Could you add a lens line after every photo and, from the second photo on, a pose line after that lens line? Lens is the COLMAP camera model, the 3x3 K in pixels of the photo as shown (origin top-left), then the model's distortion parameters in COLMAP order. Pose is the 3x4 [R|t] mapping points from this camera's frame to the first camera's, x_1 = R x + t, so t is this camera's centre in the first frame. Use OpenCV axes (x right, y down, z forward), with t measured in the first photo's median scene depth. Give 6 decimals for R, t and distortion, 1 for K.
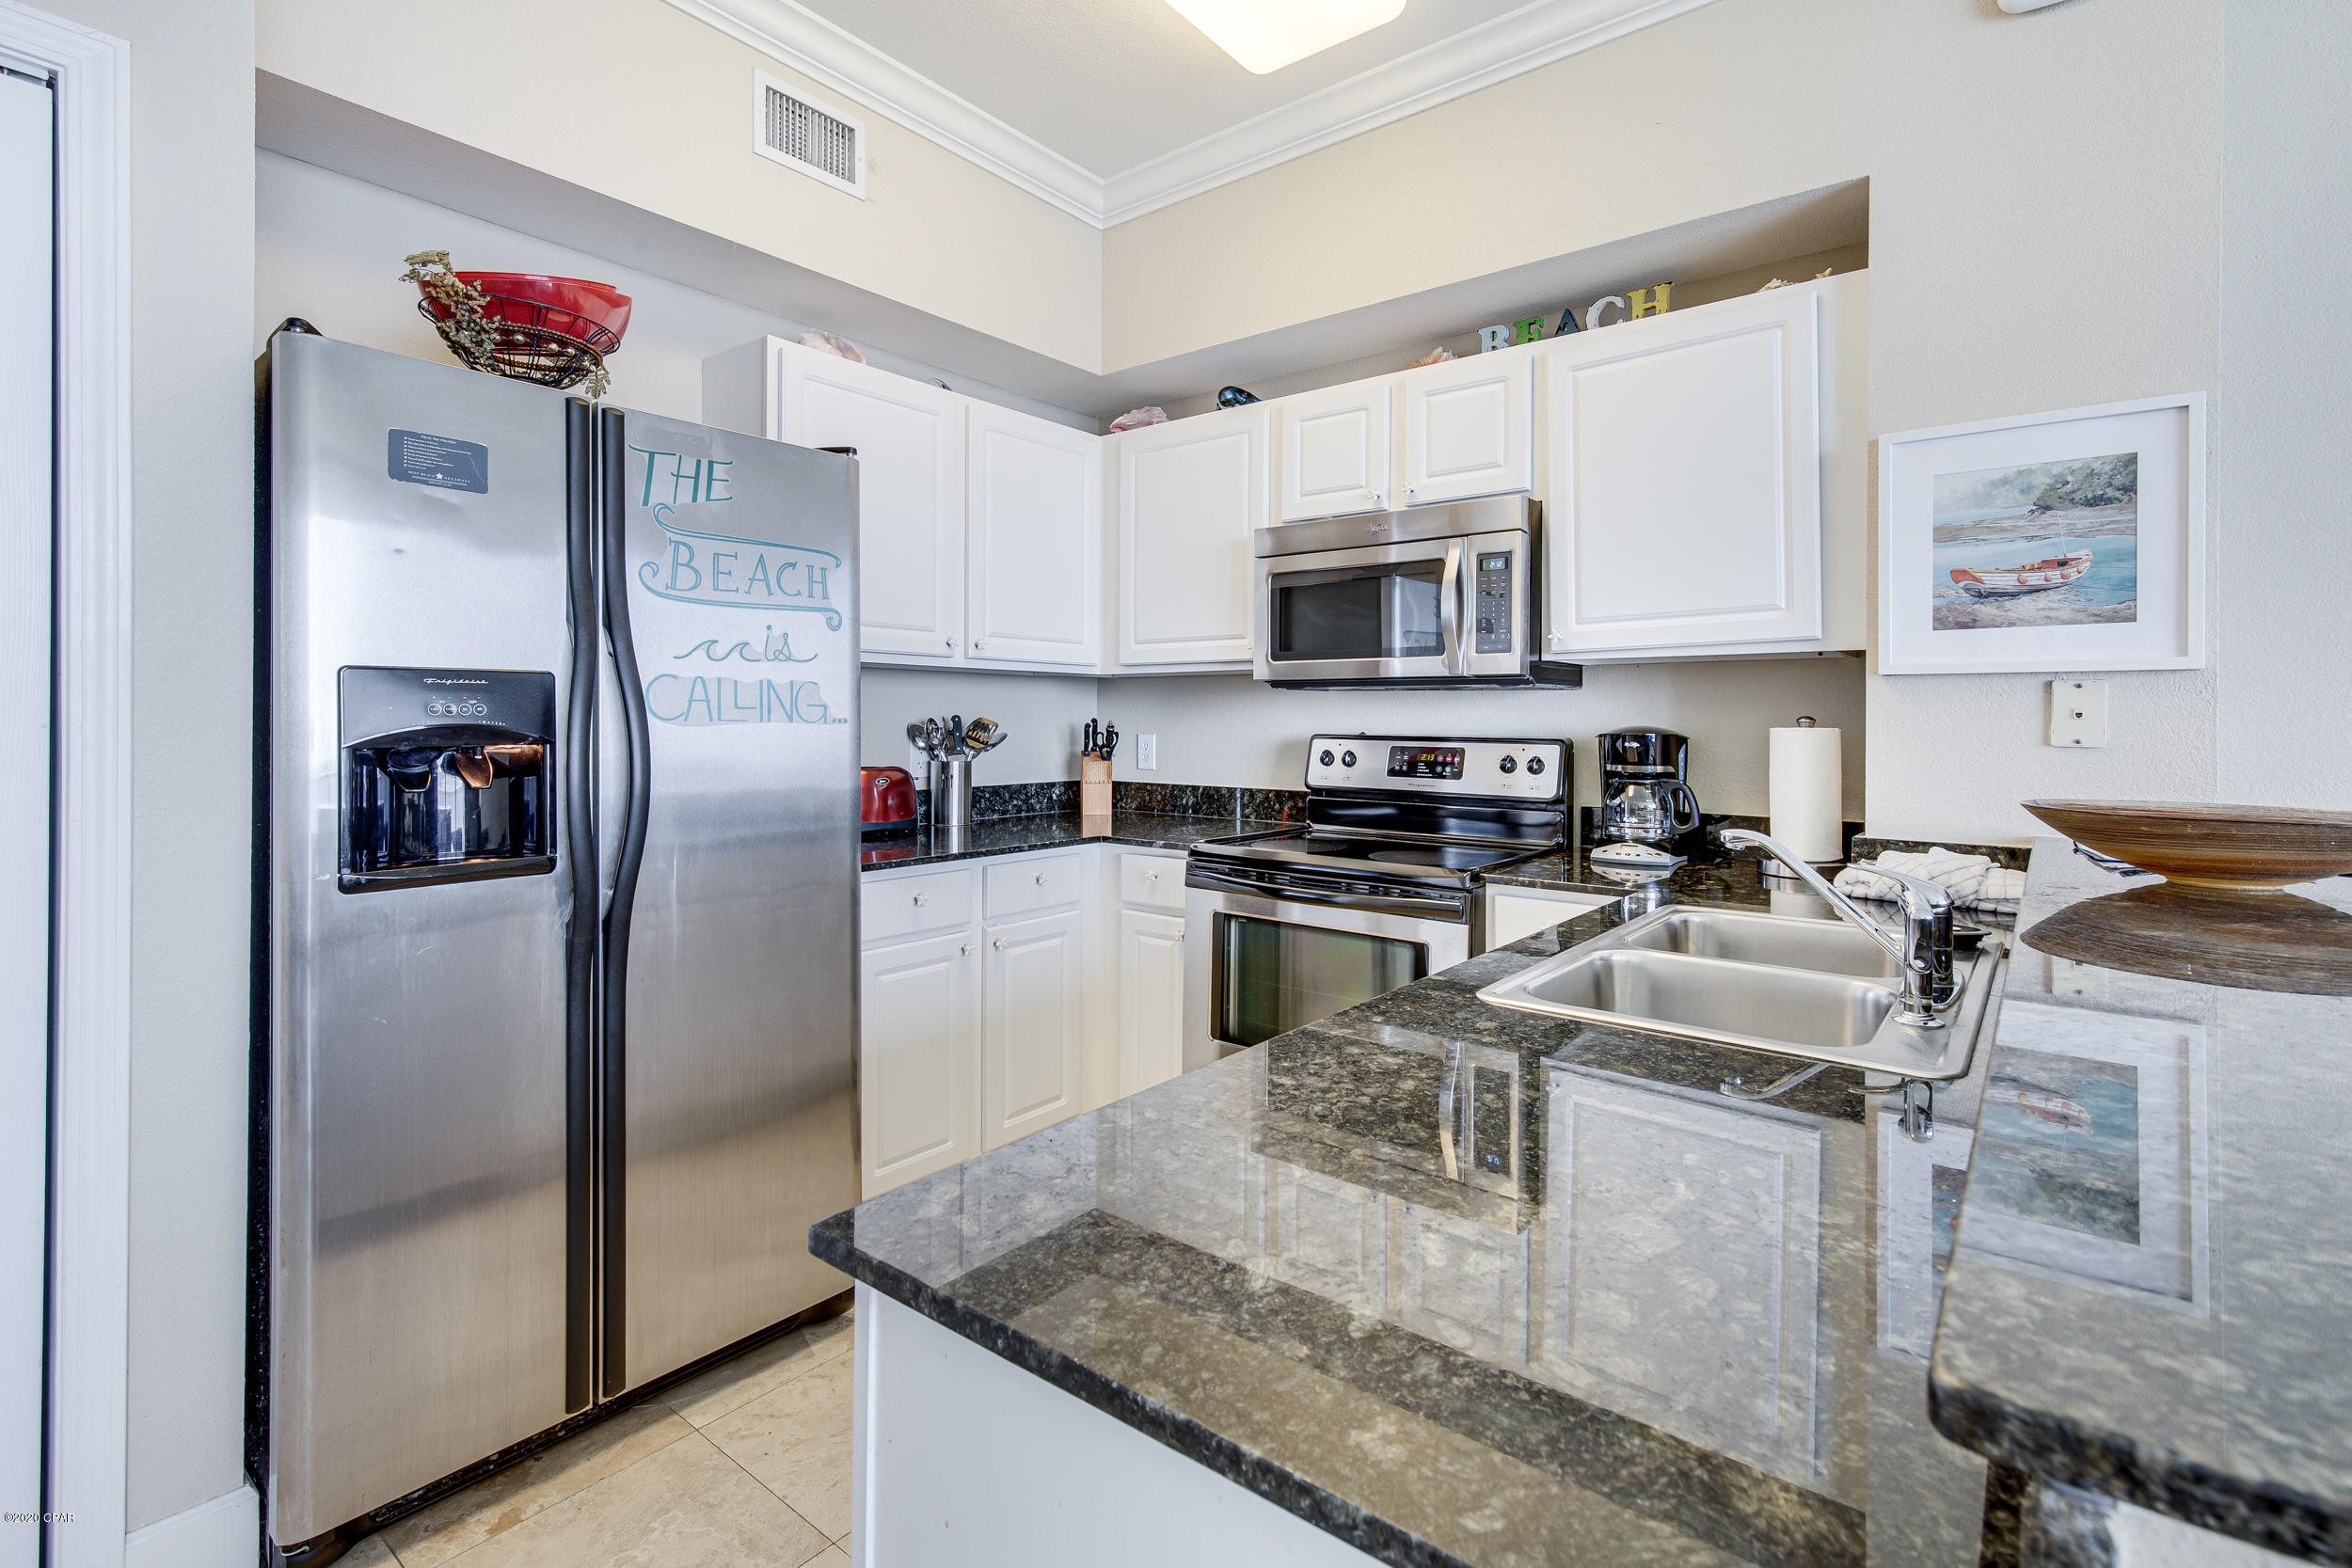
lens RADIAL K [[1090.4, 0, 1186.4], [0, 1090.4, 722.1], [0, 0, 1]] dist [0.010973, -0.003605]
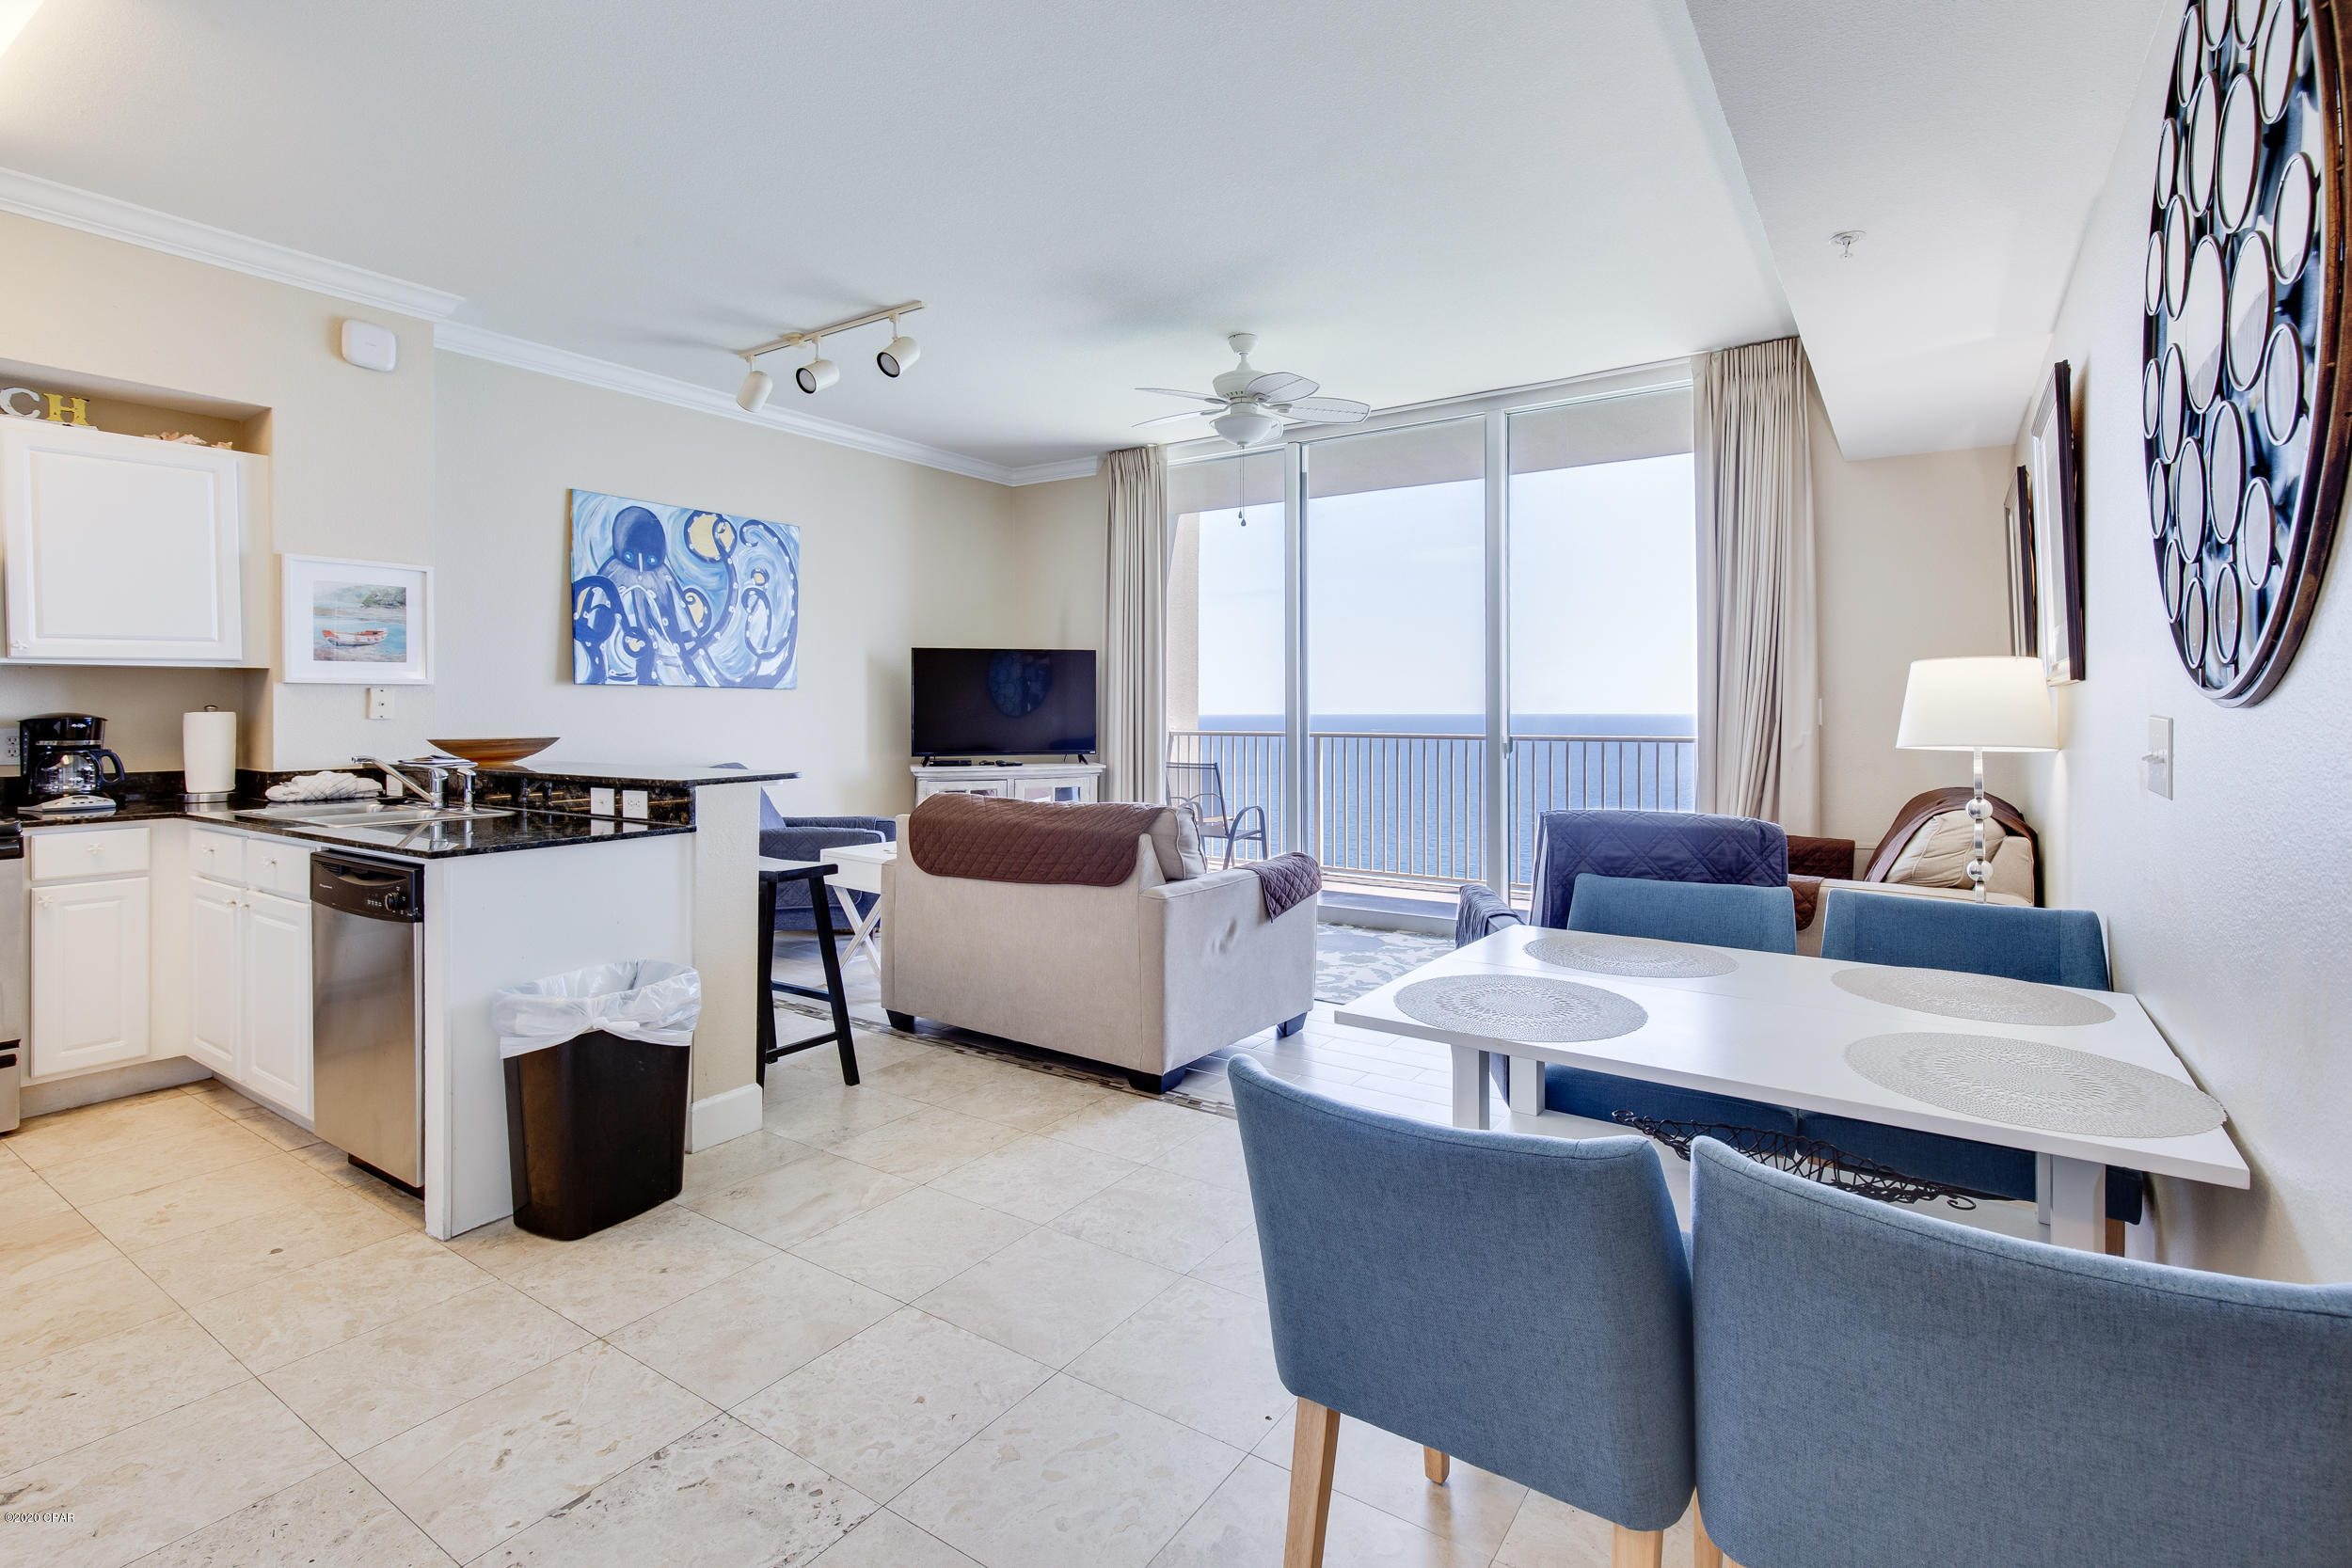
lens RADIAL K [[1090.4, 0, 1222.9], [0, 1090.4, 703.1], [0, 0, 1]] dist [0.010973, -0.003605]
pose [[-0.105091, -0.001380, 0.994462, -1.361800], [0.006143, 0.999979, 0.002037, -0.002236], [-0.994444, 0.006323, -0.105081, -0.379542]]
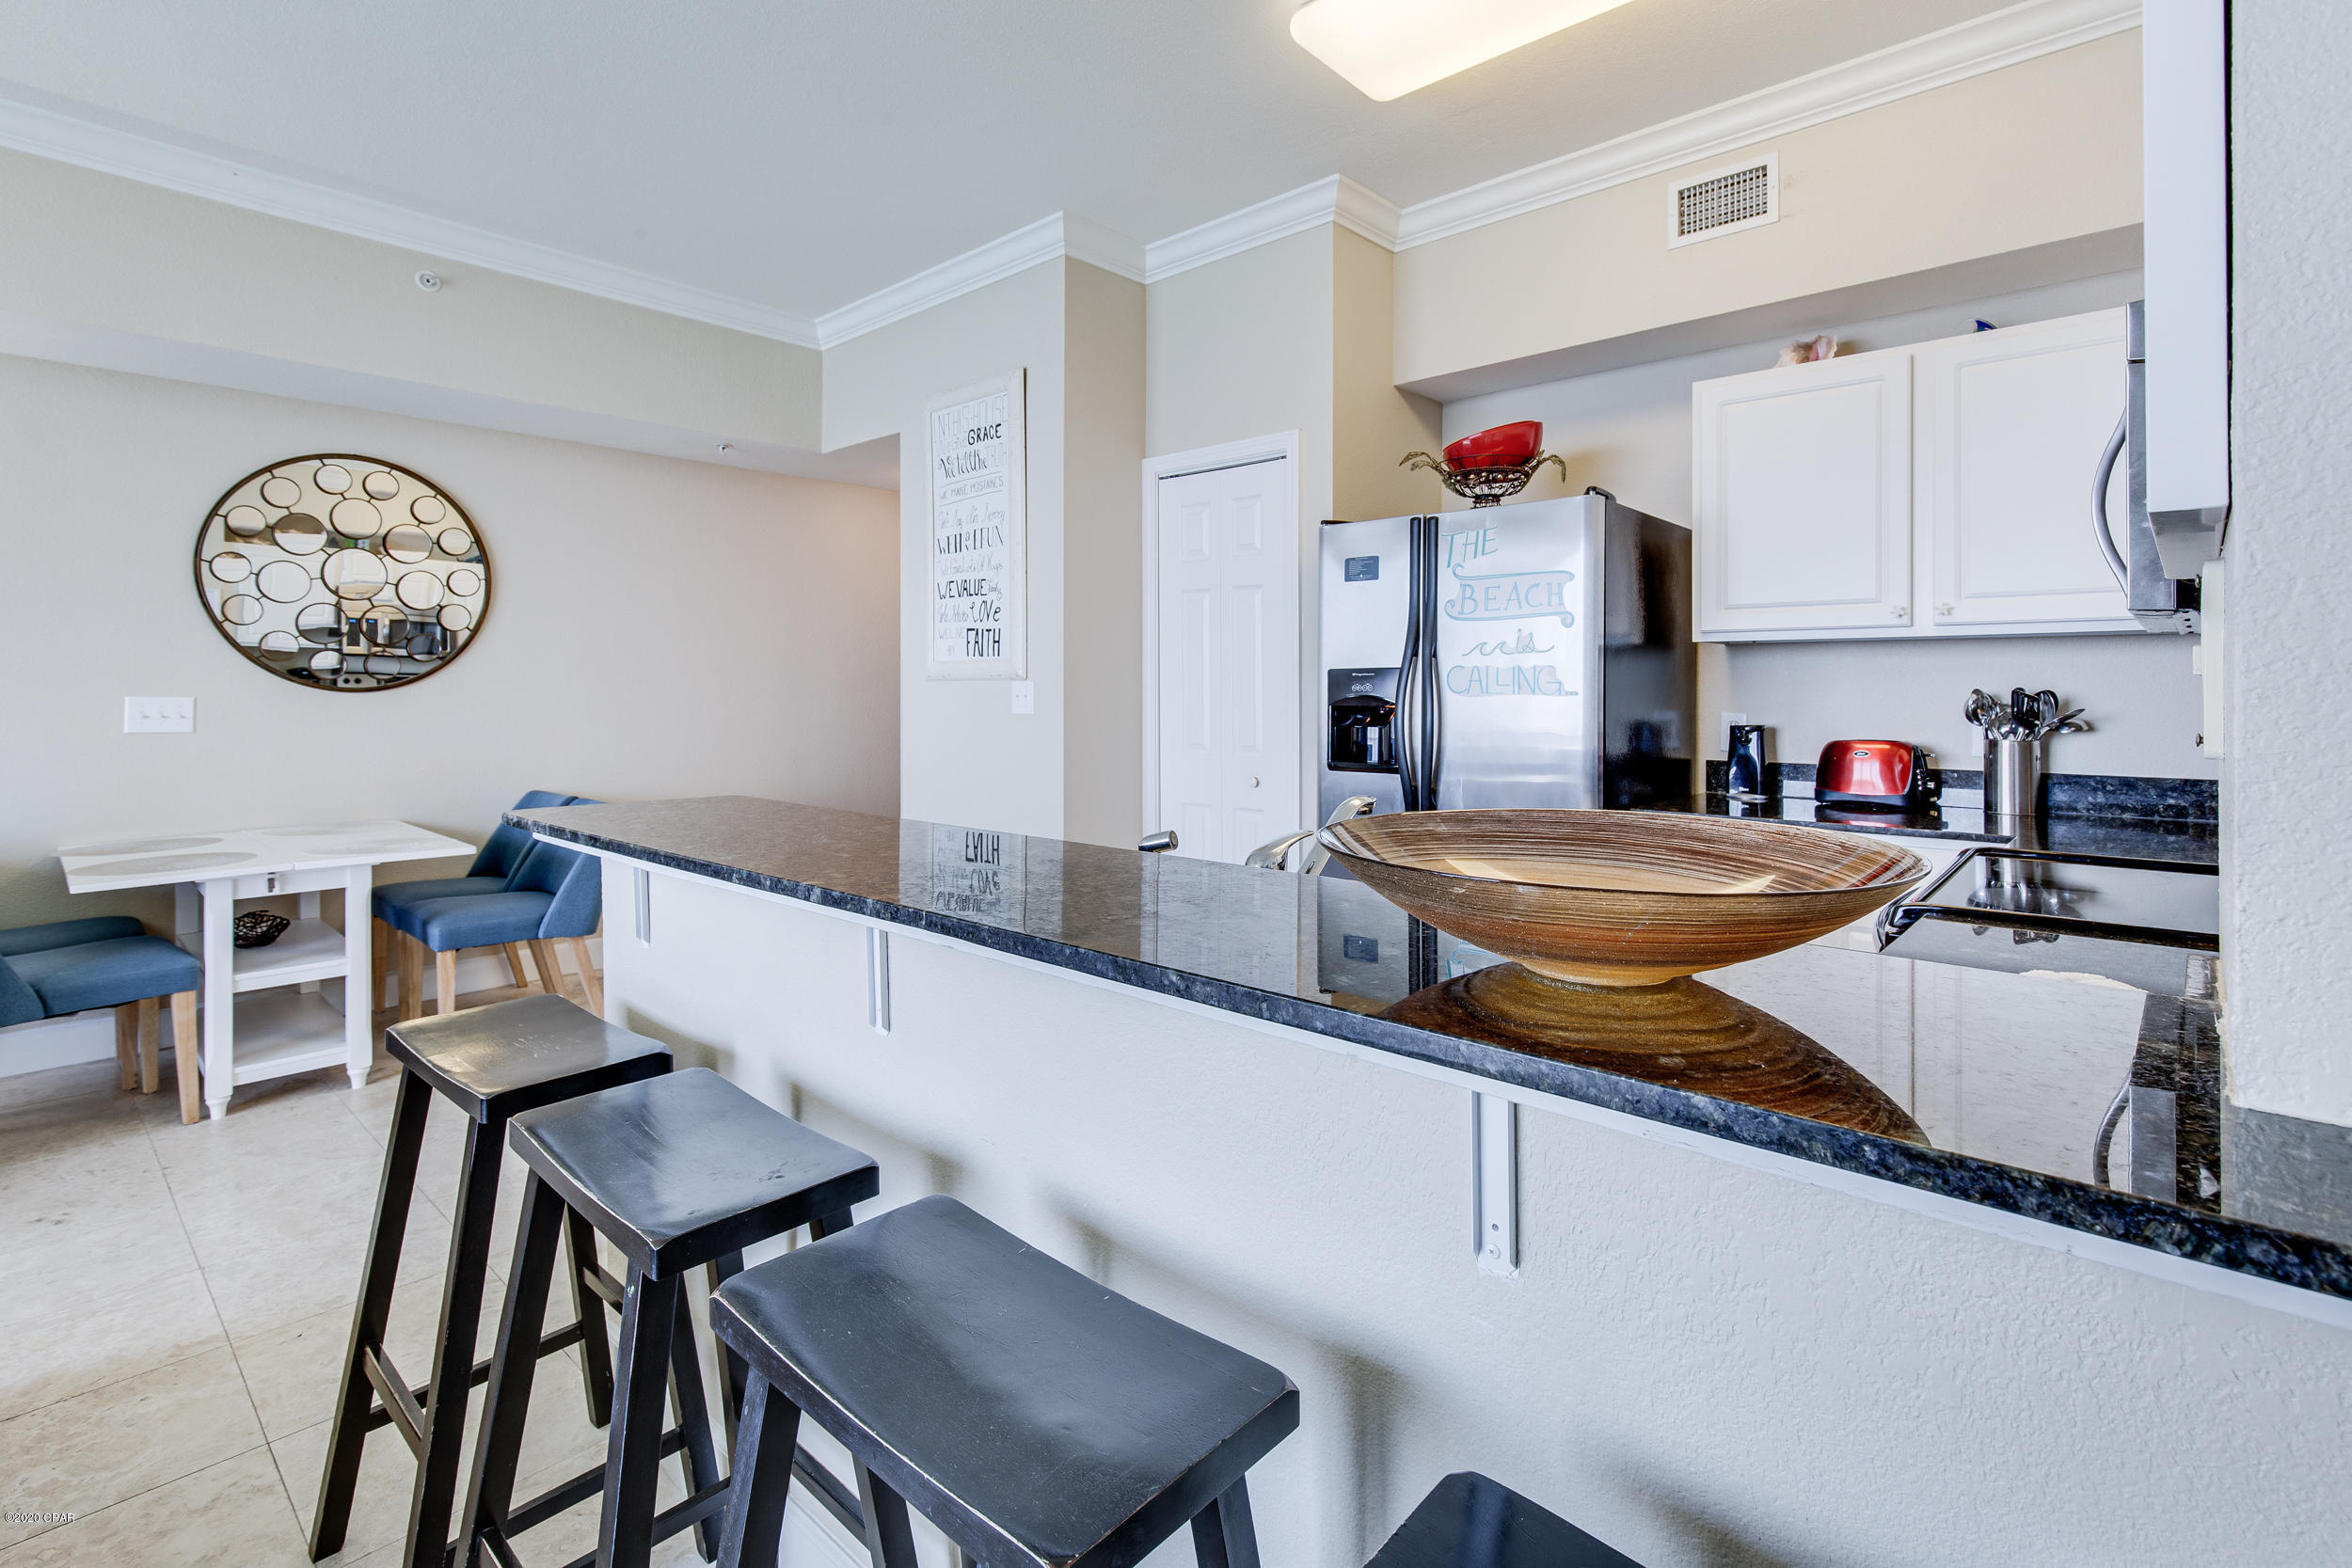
lens RADIAL K [[1090.4, 0, 1218.0], [0, 1090.4, 672.7], [0, 0, 1]] dist [0.010973, -0.003605]
pose [[-0.035918, -0.021204, -0.999130, 1.050488], [-0.000317, 0.999775, -0.021207, 0.002190], [0.999355, -0.000444, -0.035916, 0.608287]]
